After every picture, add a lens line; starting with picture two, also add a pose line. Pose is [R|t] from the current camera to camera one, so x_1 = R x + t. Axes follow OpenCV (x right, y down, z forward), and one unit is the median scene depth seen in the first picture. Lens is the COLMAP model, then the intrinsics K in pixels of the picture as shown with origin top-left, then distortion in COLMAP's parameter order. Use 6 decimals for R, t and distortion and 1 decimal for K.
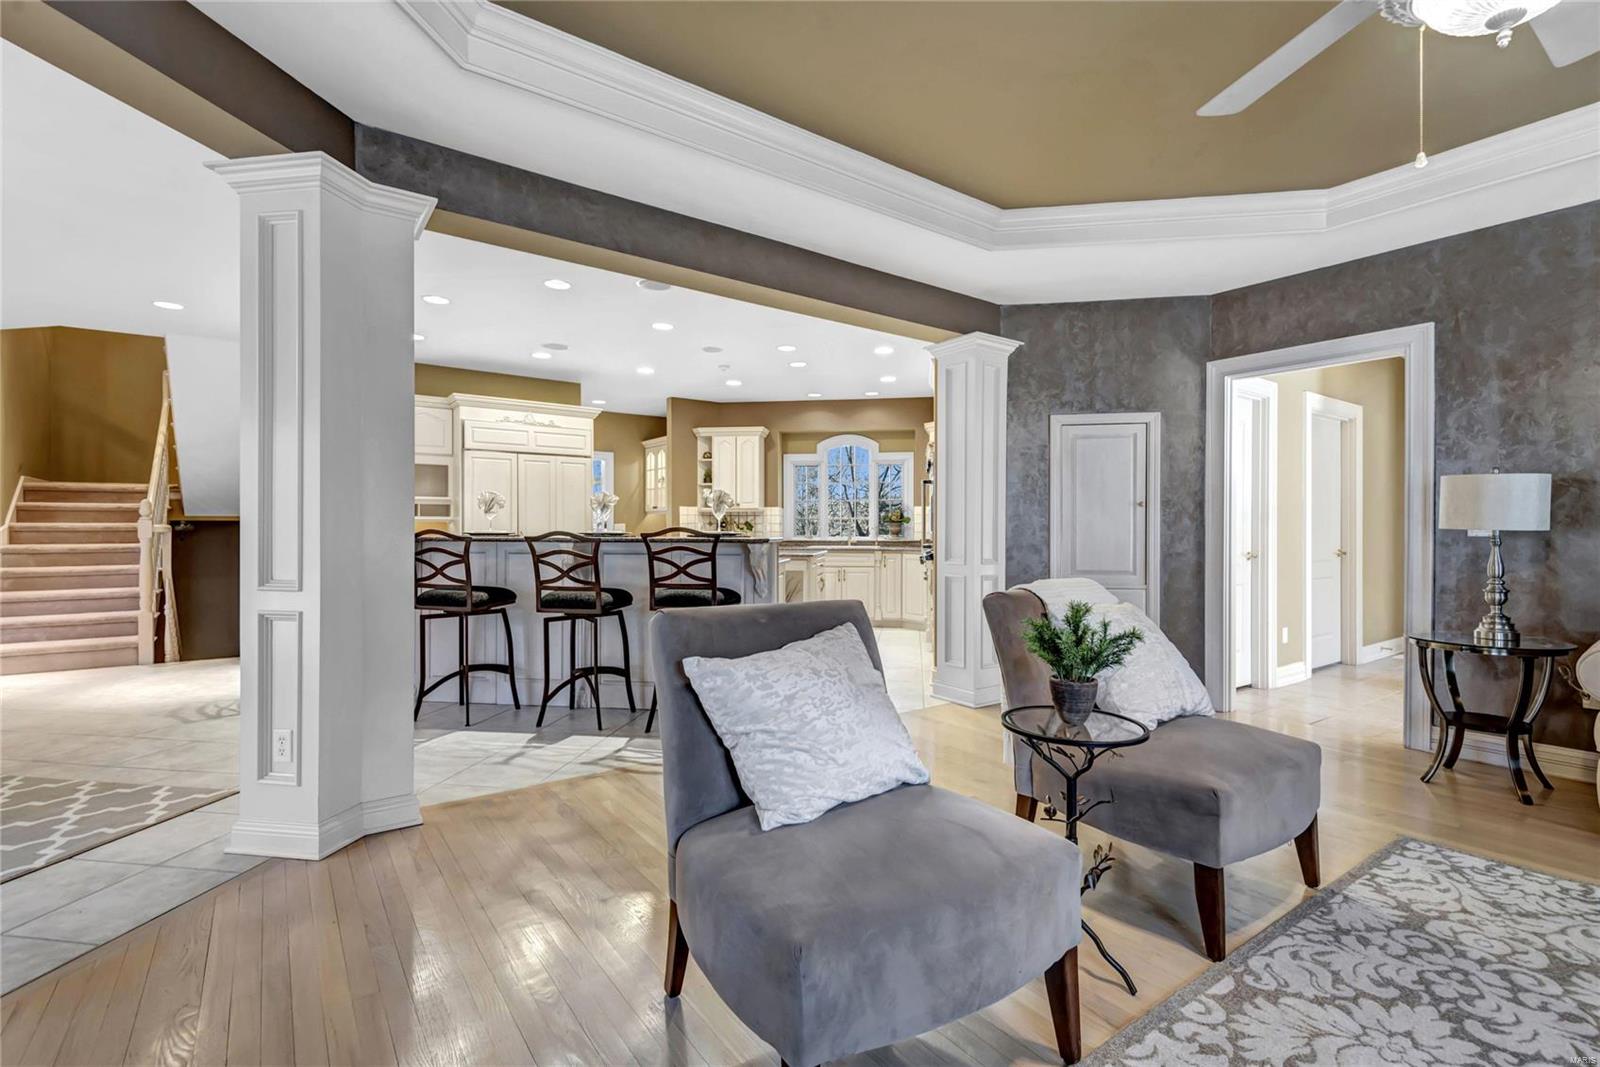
lens RADIAL K [[718.6, 0, 810.3], [0, 718.6, 536.4], [0, 0, 1]] dist [0.009350, -0.008075]
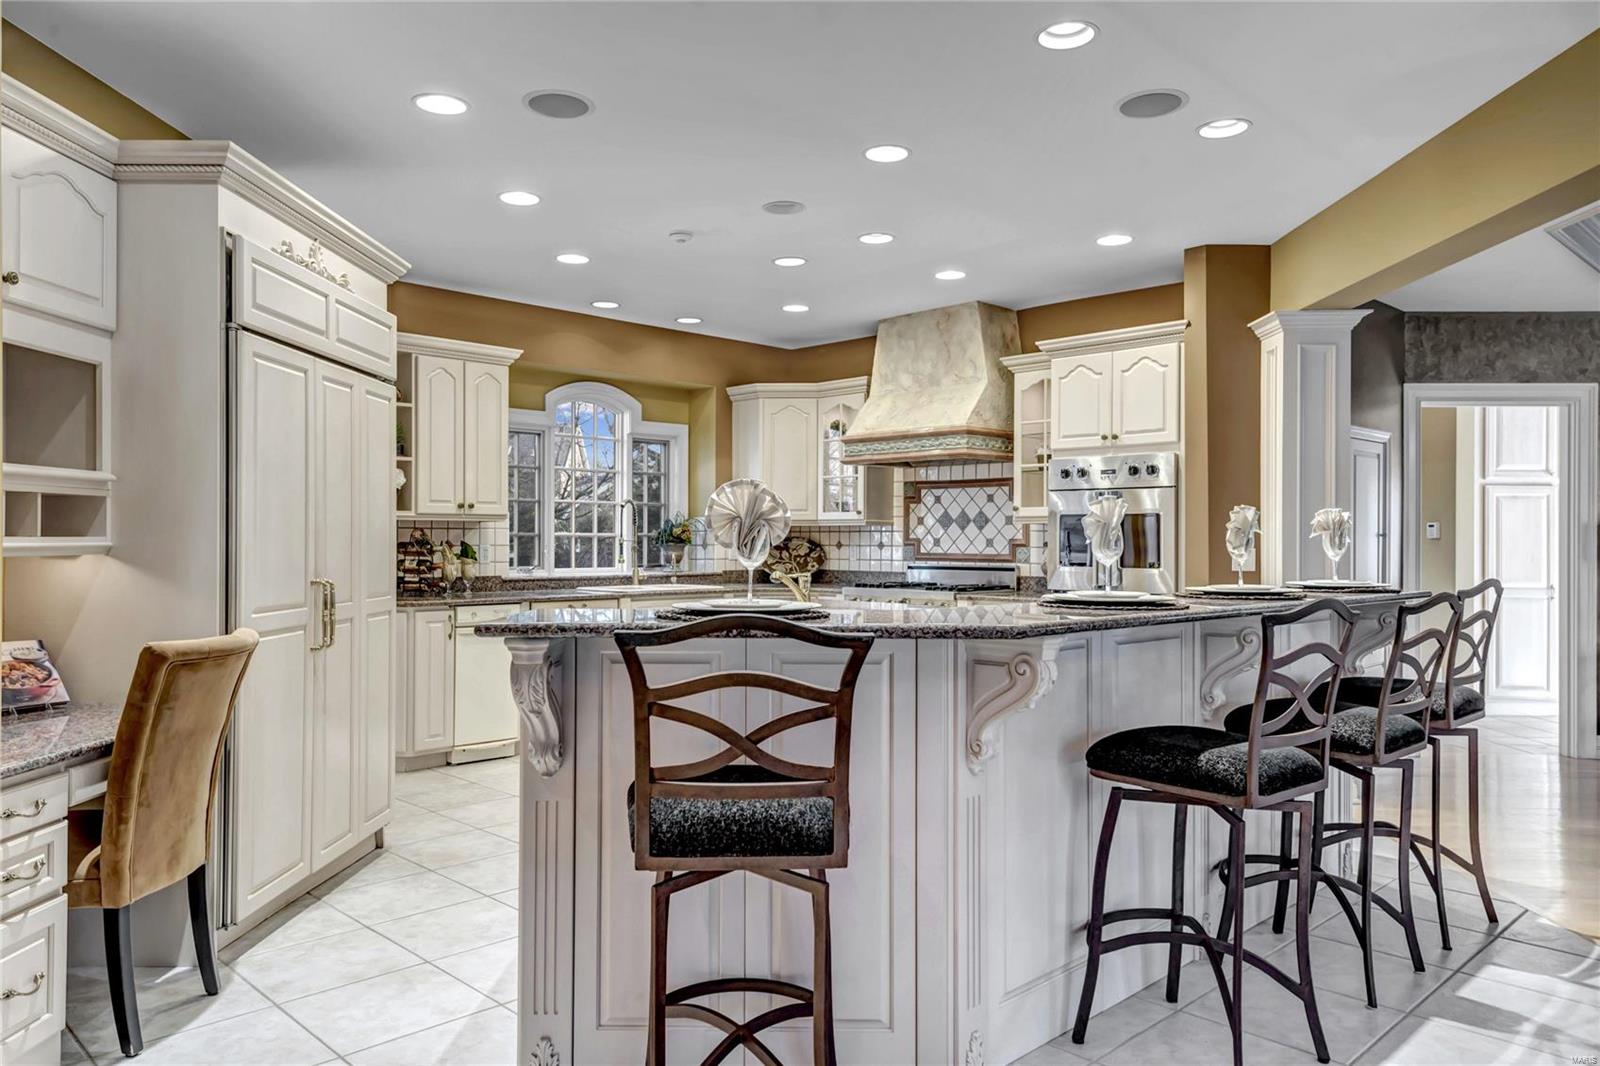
lens RADIAL K [[1091.7, 0, 803.5], [0, 1091.7, 531.8], [0, 0, 1]] dist [0.022903, -0.001970]
pose [[0.605512, 0.007149, 0.795804, -1.299800], [0.003607, 0.999925, -0.011727, -0.044339], [-0.795828, 0.009971, 0.605440, 0.941994]]
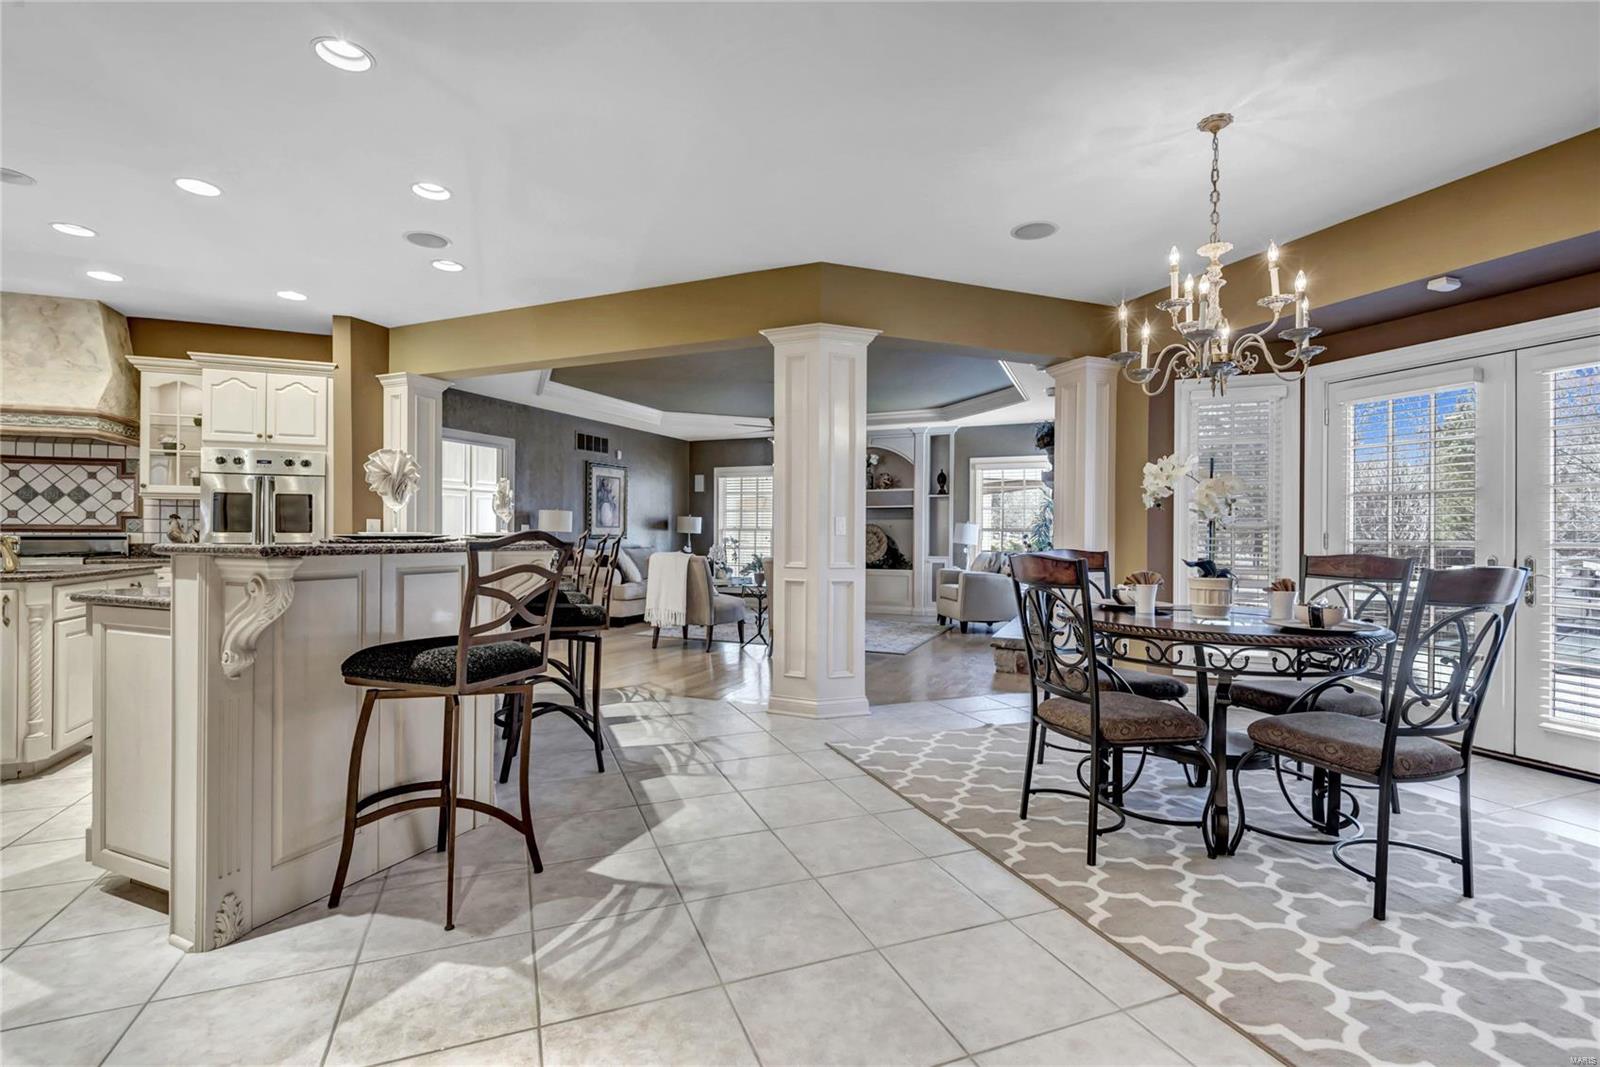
lens RADIAL K [[718.6, 0, 799.2], [0, 718.6, 528.9], [0, 0, 1]] dist [0.009350, -0.008075]
pose [[-0.506868, 0.002341, 0.862020, -1.524272], [0.002613, 0.999996, -0.001180, -0.012067], [-0.862019, 0.001654, -0.506872, 1.371707]]
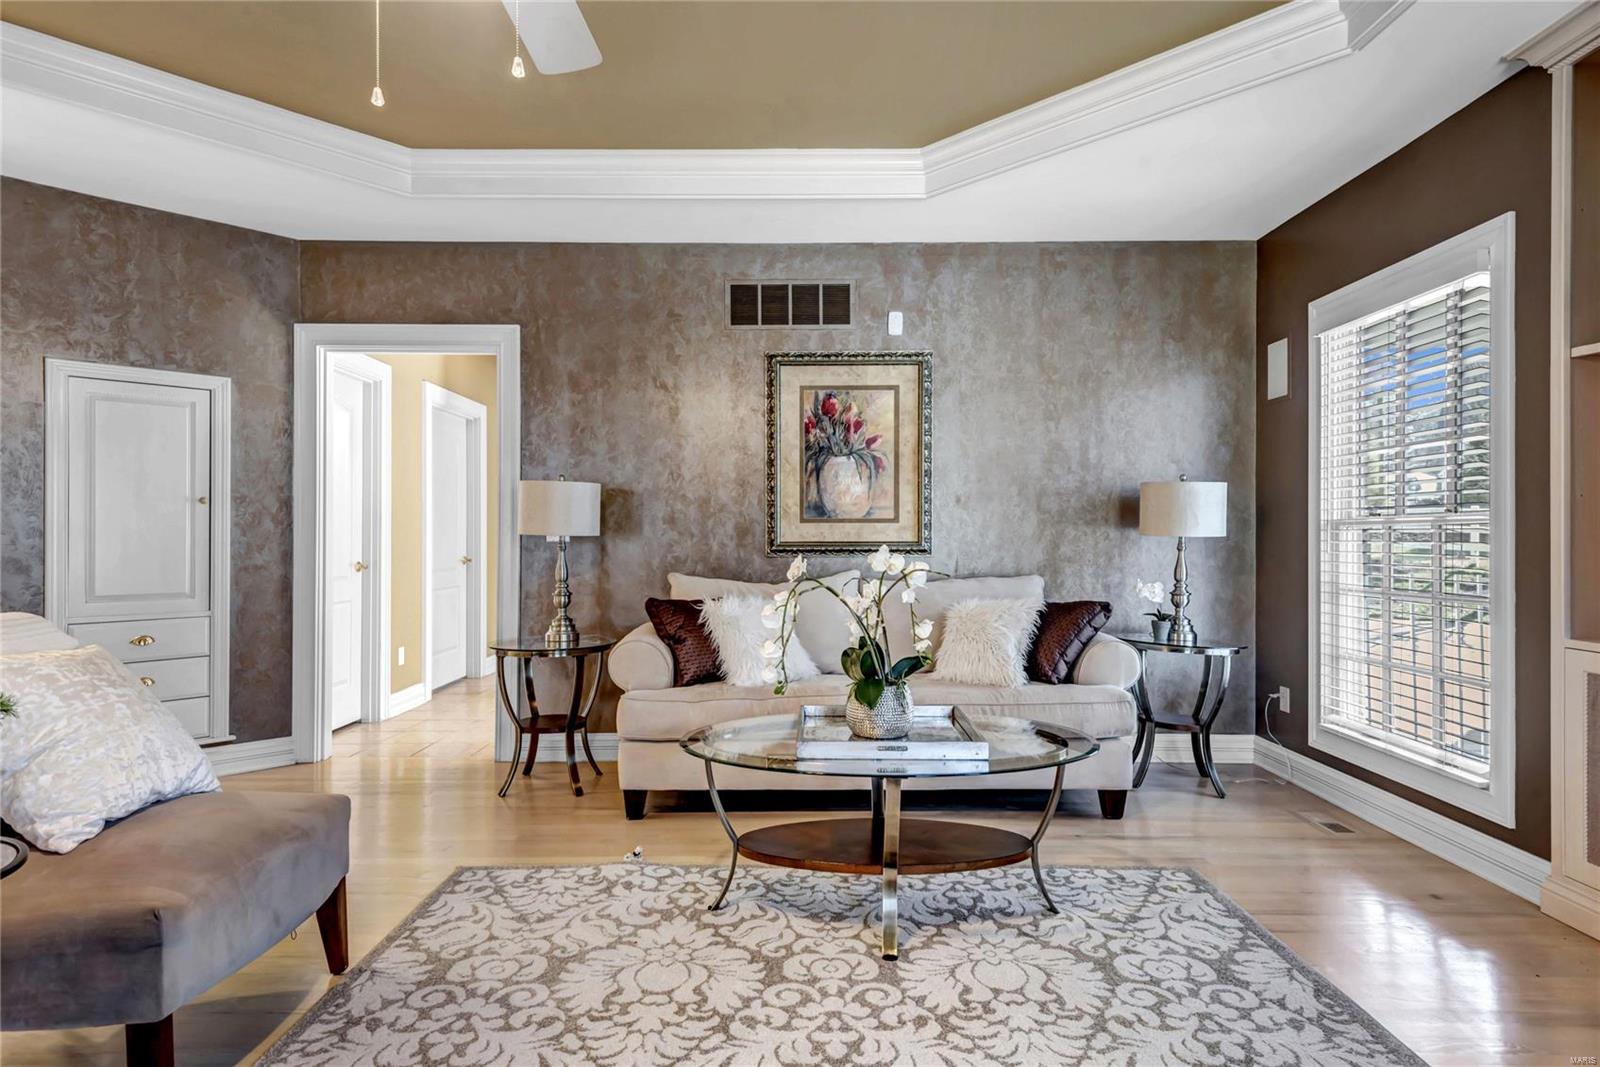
lens RADIAL K [[829.5, 0, 815.0], [0, 829.5, 538.8], [0, 0, 1]] dist [0.022249, -0.016954]
pose [[0.582536, -0.004693, 0.812792, 0.171190], [0.008527, 0.999964, -0.000338, -0.000369], [-0.812761, 0.007128, 0.582554, 0.005256]]
